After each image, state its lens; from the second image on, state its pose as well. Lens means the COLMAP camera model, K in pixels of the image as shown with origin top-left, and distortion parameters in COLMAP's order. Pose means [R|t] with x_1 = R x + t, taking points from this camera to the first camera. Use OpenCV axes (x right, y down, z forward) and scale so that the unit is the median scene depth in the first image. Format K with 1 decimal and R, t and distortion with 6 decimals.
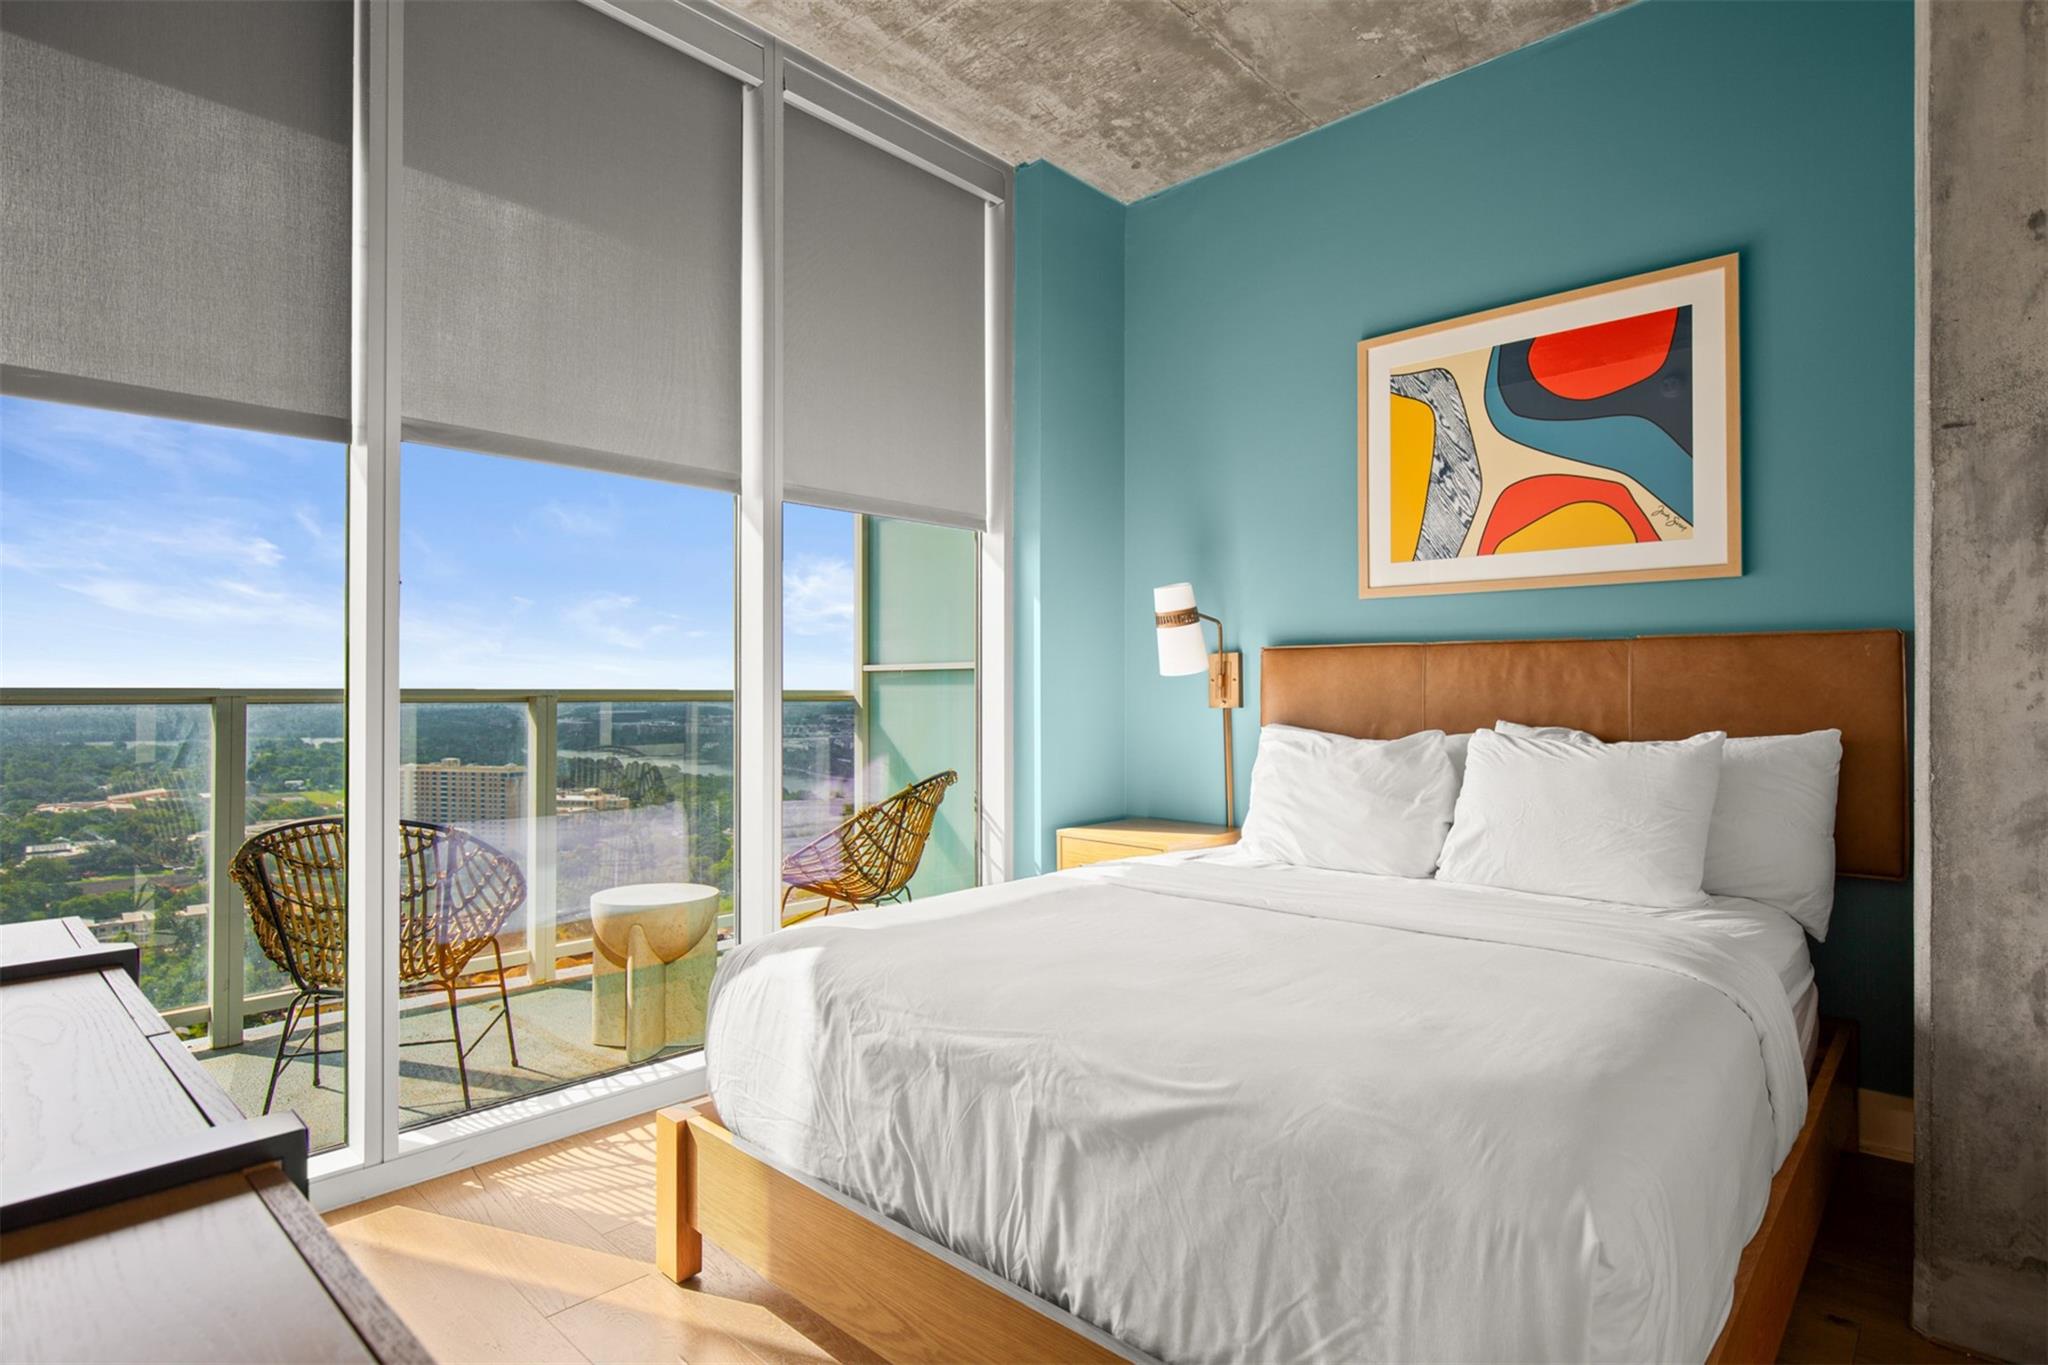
lens RADIAL K [[1050.1, 0, 1007.1], [0, 1050.1, 683.7], [0, 0, 1]] dist [0.024046, 0.001151]
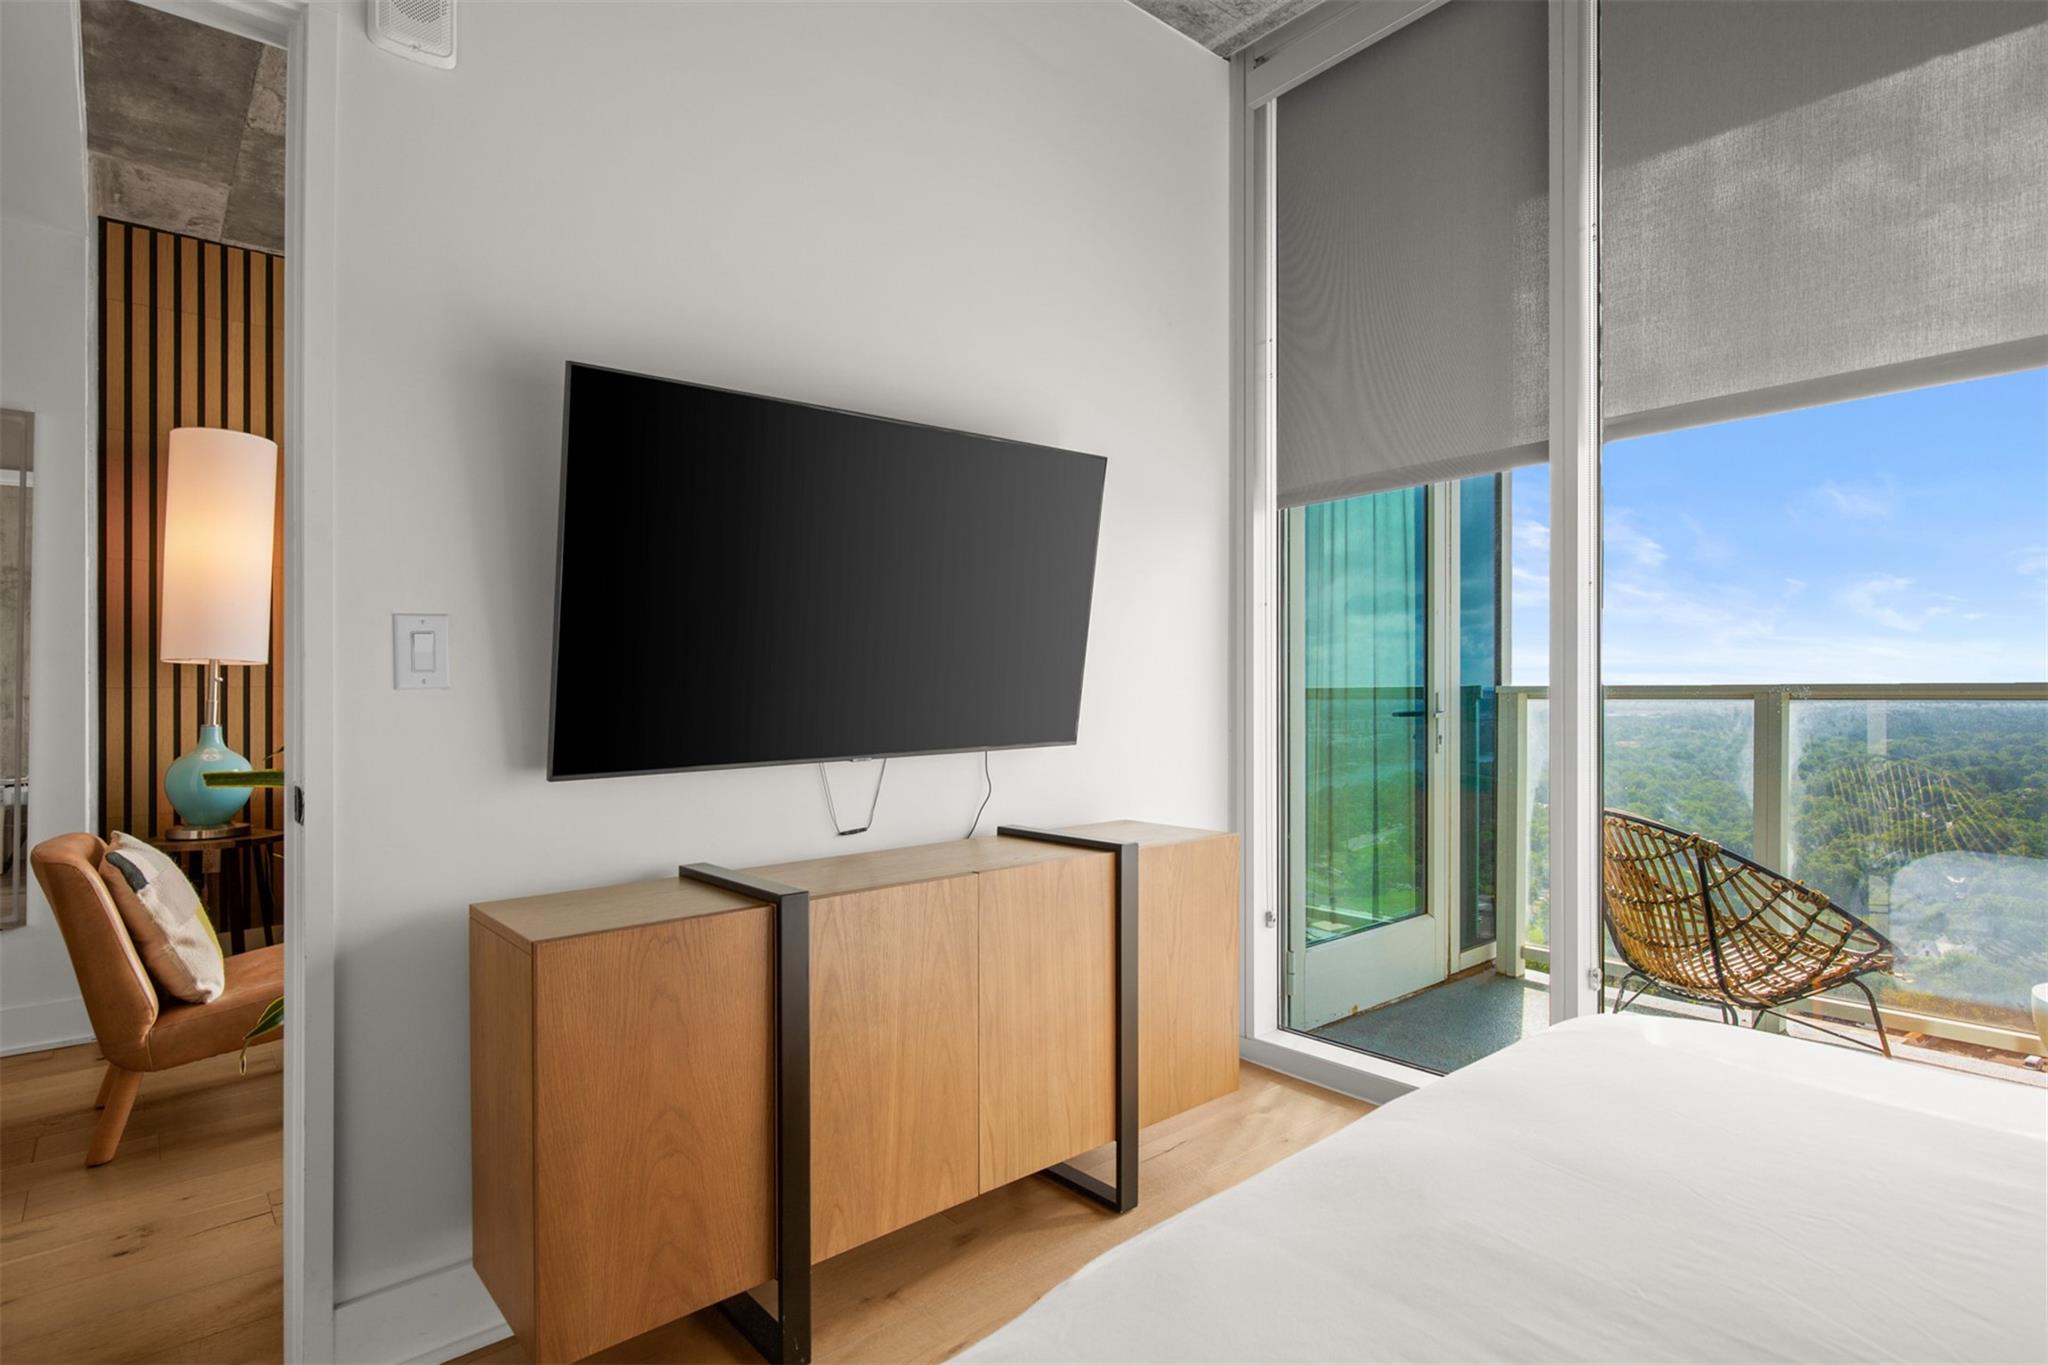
lens RADIAL K [[1050.1, 0, 1065.2], [0, 1050.1, 683.8], [0, 0, 1]] dist [0.024046, 0.001151]
pose [[-0.046630, -0.006901, -0.998888, 0.308484], [0.013562, 0.999880, -0.007541, 0.001396], [0.998820, -0.013898, -0.046531, 0.353218]]
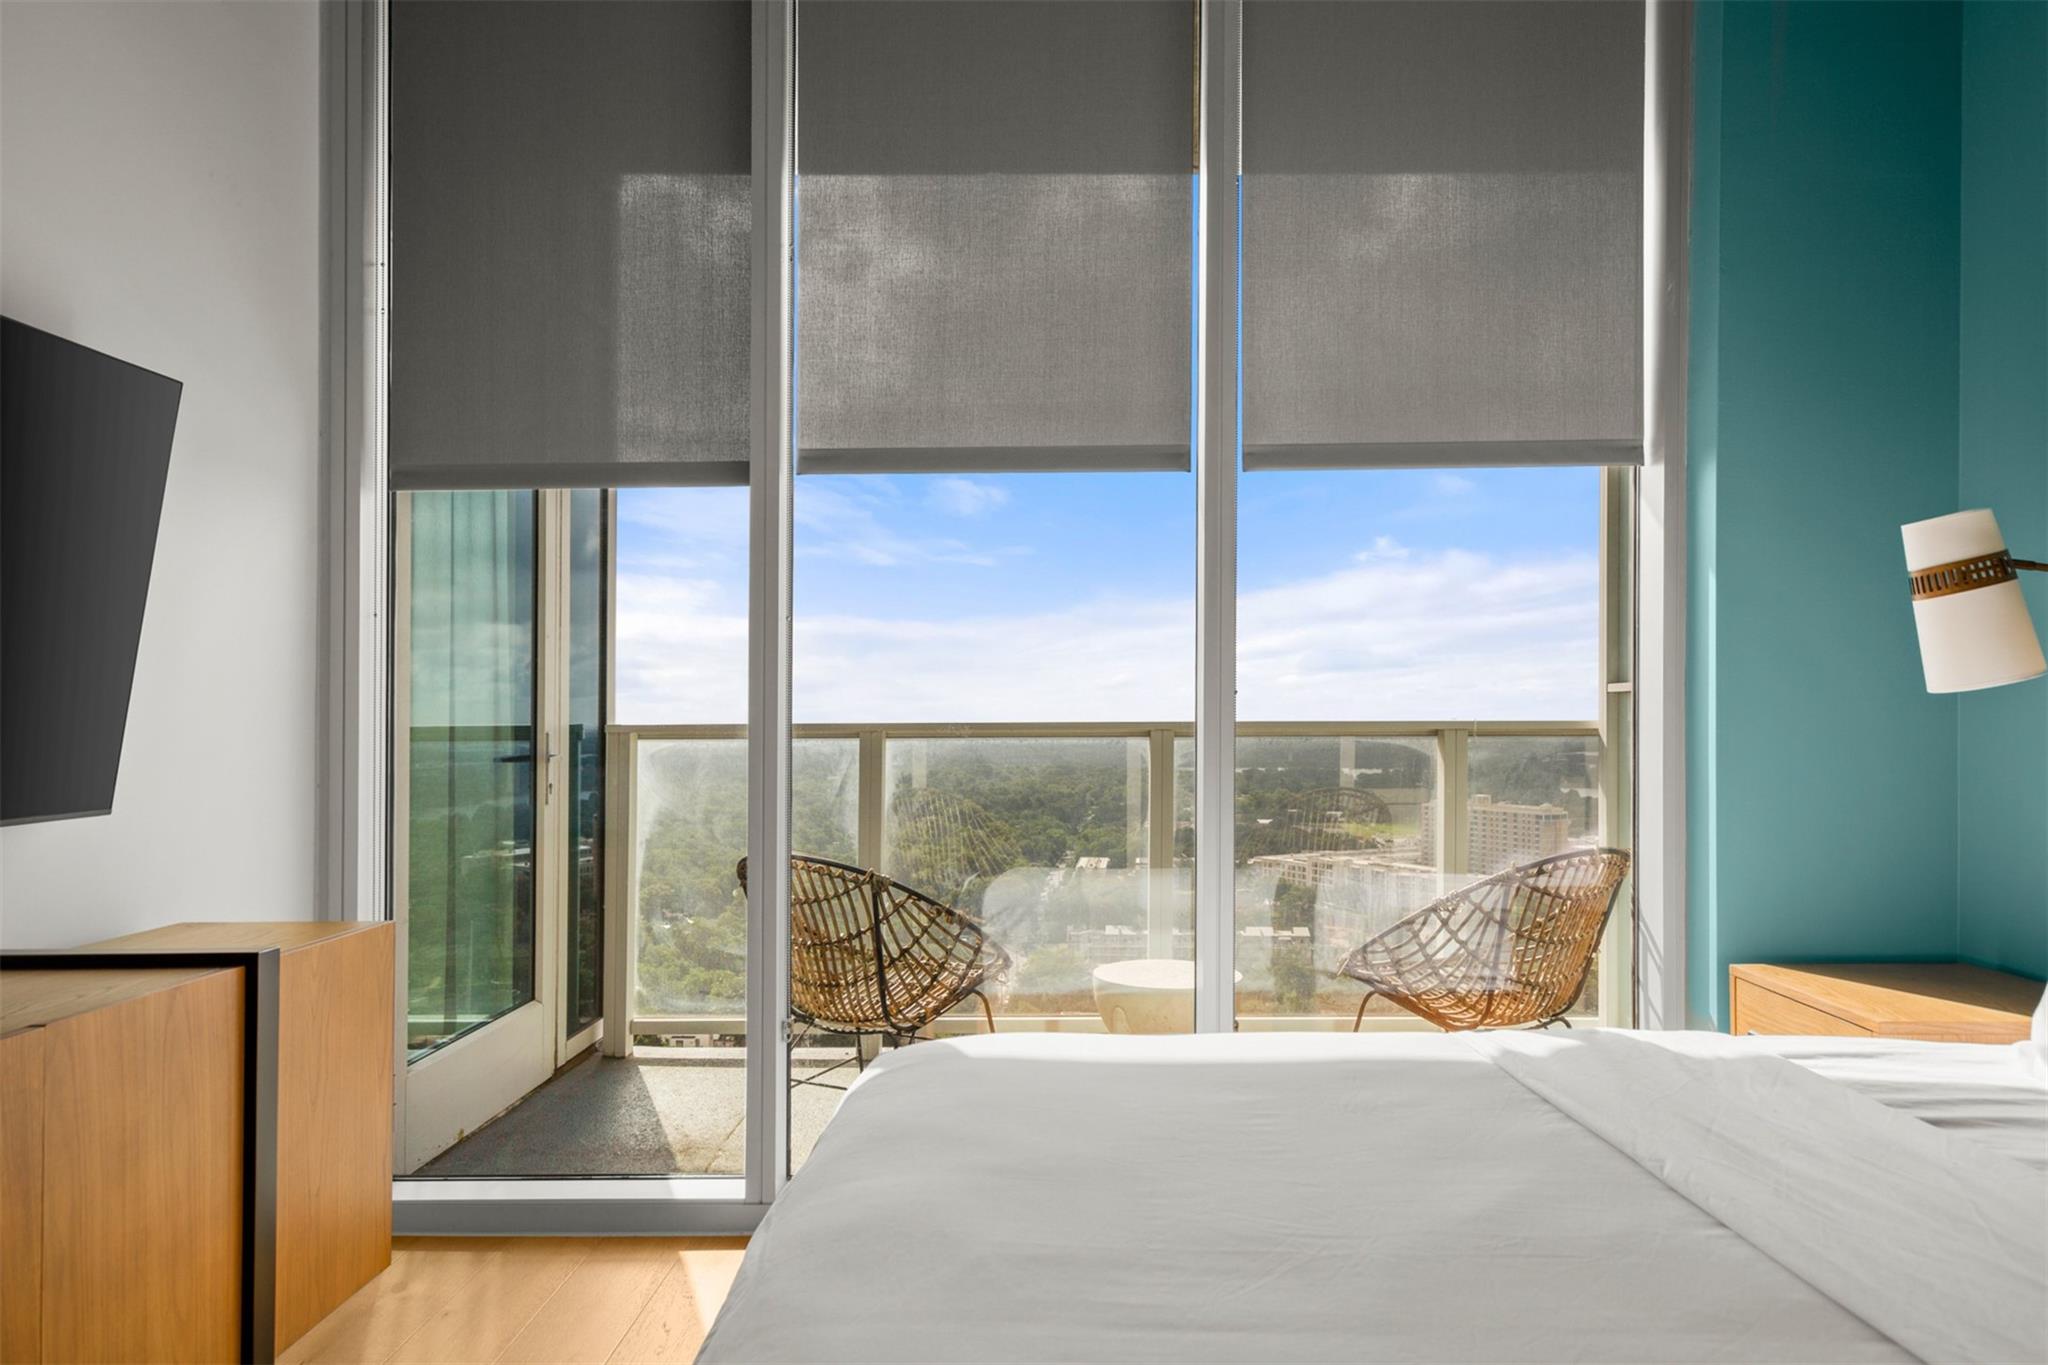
lens RADIAL K [[1258.3, 0, 1042.7], [0, 1258.3, 713.6], [0, 0, 1]] dist [0.029459, 0.008279]
pose [[0.685646, -0.010890, -0.727854, 0.288644], [0.012124, 0.999920, -0.003540, 0.000200], [0.727834, -0.006398, 0.685723, 0.243068]]
